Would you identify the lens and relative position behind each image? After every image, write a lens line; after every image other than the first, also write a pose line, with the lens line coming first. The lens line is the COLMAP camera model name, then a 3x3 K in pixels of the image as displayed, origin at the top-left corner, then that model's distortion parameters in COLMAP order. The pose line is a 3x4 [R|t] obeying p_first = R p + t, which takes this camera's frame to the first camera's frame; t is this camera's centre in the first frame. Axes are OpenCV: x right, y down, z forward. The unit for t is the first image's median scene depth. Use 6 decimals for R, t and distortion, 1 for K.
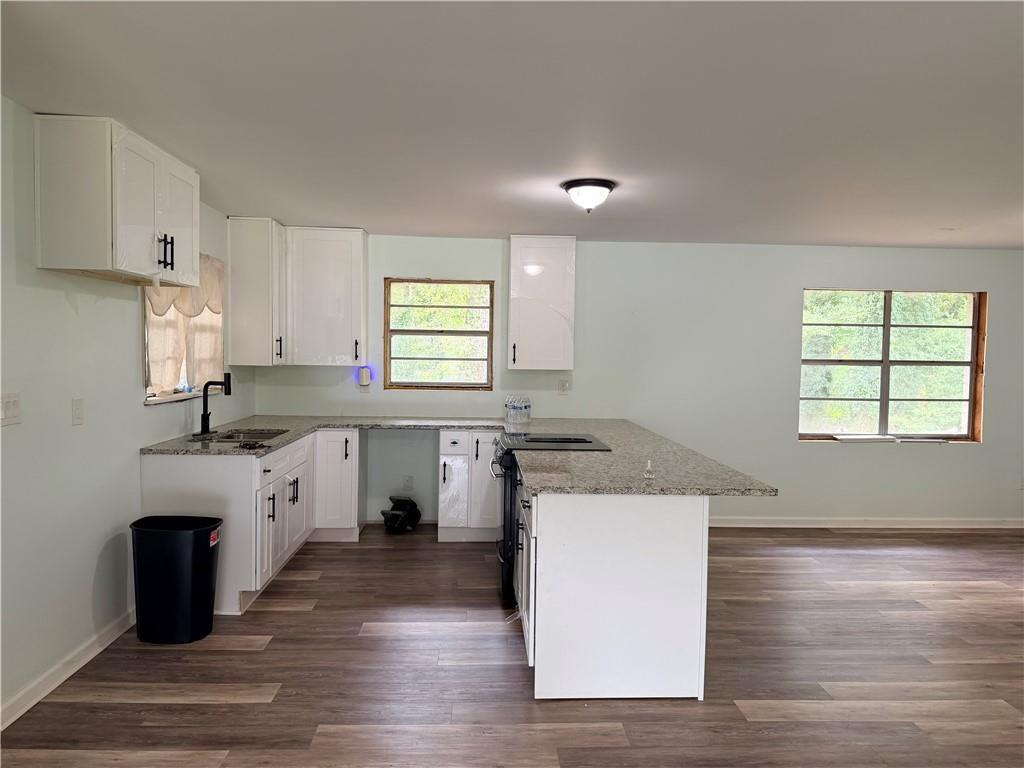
lens RADIAL K [[732.7, 0, 519.7], [0, 732.7, 384.6], [0, 0, 1]] dist [-0.010209, -0.014736]
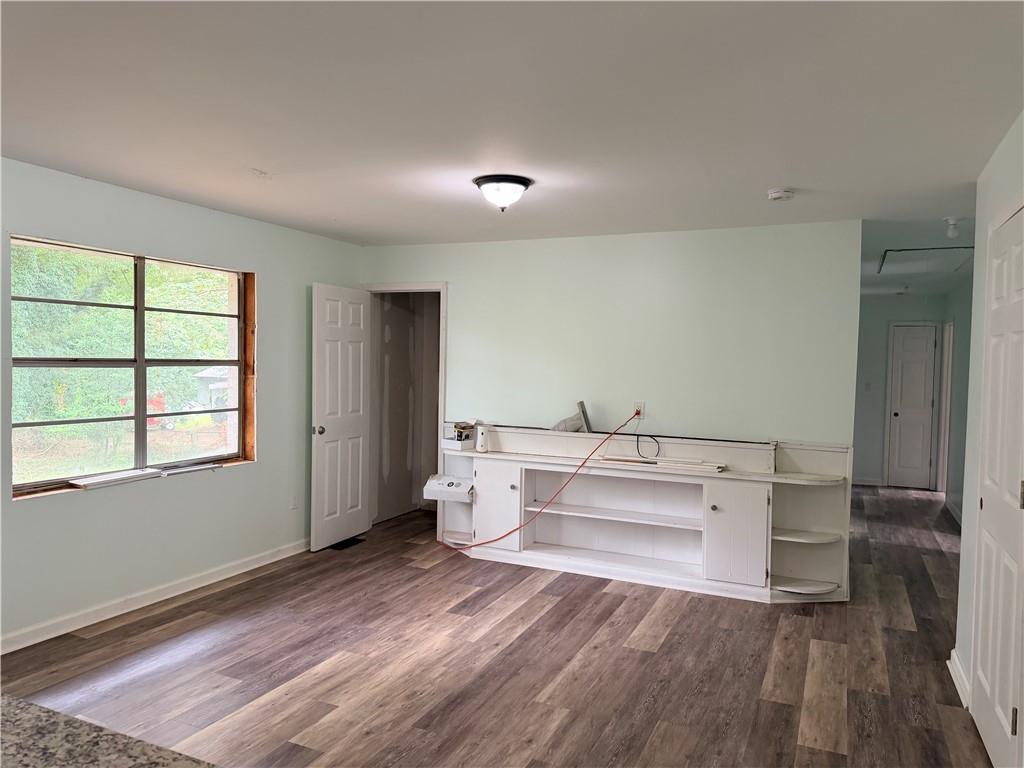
lens RADIAL K [[732.7, 0, 514.5], [0, 732.7, 382.8], [0, 0, 1]] dist [-0.010209, -0.014736]
pose [[0.472172, -0.032952, 0.880890, 0.064080], [0.030279, 0.999318, 0.021151, -0.014858], [-0.880986, 0.016686, 0.472848, 0.367944]]
